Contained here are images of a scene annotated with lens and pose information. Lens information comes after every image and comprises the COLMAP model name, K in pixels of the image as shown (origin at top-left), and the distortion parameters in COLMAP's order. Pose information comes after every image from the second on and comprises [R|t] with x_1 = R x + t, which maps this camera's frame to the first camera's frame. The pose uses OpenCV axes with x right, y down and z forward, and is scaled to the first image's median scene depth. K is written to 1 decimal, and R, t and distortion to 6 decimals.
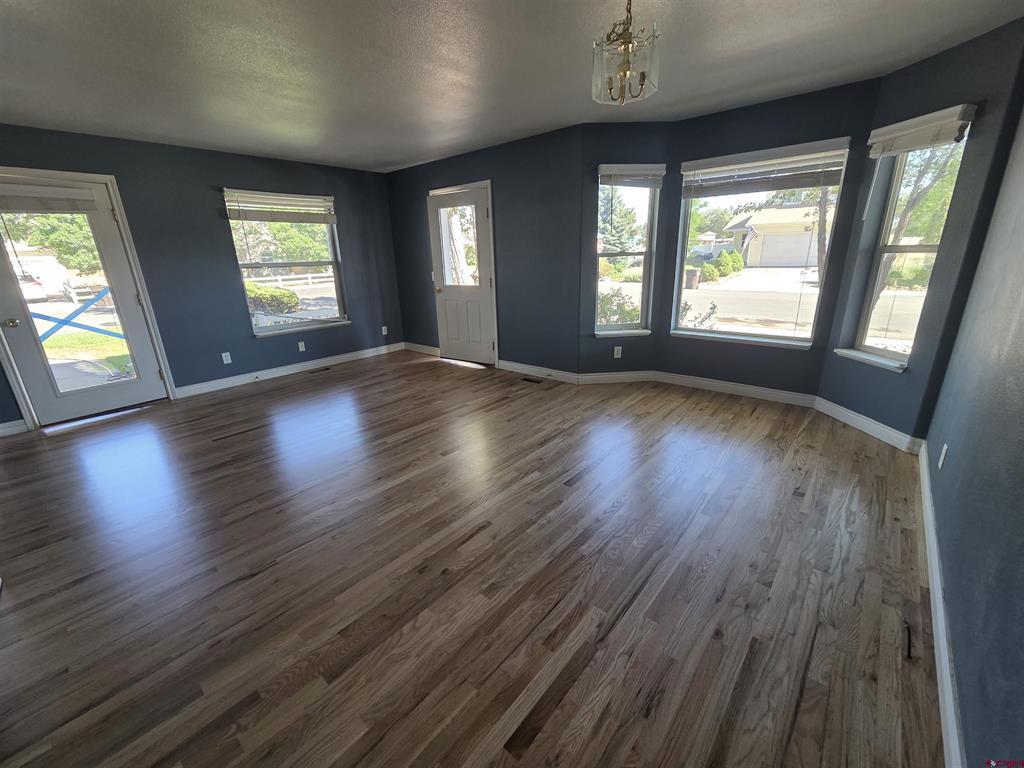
lens RADIAL K [[419.9, 0, 508.8], [0, 419.9, 388.5], [0, 0, 1]] dist [-0.000732, -0.000346]
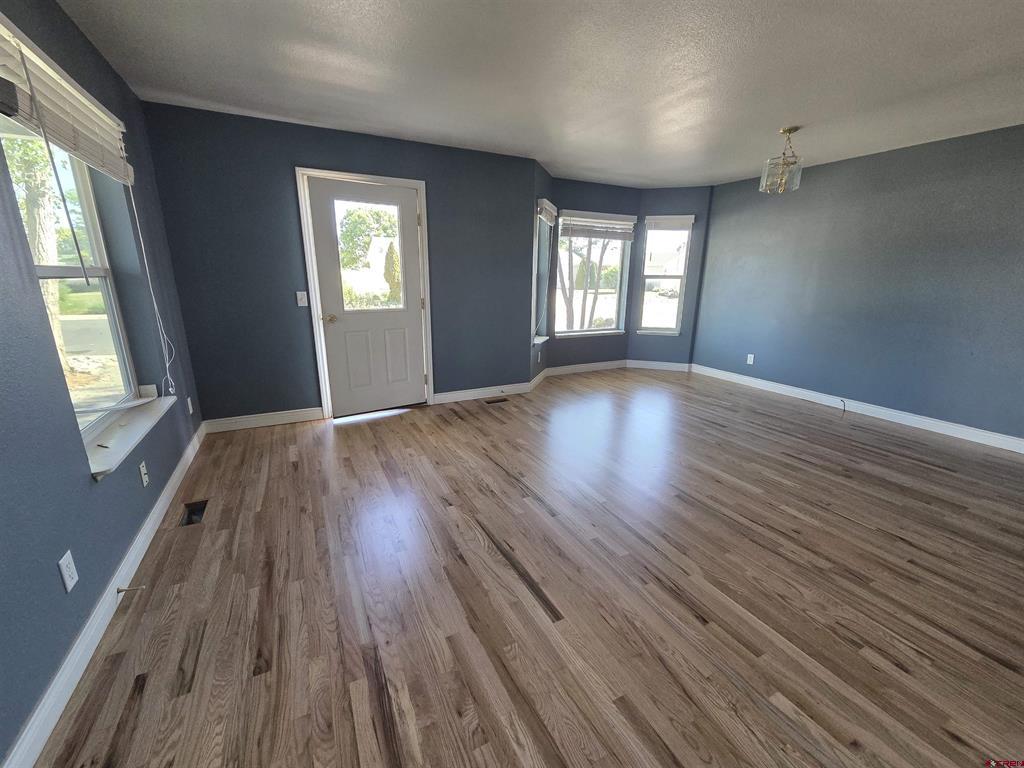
lens RADIAL K [[419.9, 0, 508.8], [0, 419.9, 388.5], [0, 0, 1]] dist [-0.000732, -0.000346]
pose [[0.376804, -0.210589, 0.902037, -0.834339], [0.264342, 0.957765, 0.113177, -0.155015], [-0.887774, 0.195801, 0.416557, 0.593270]]
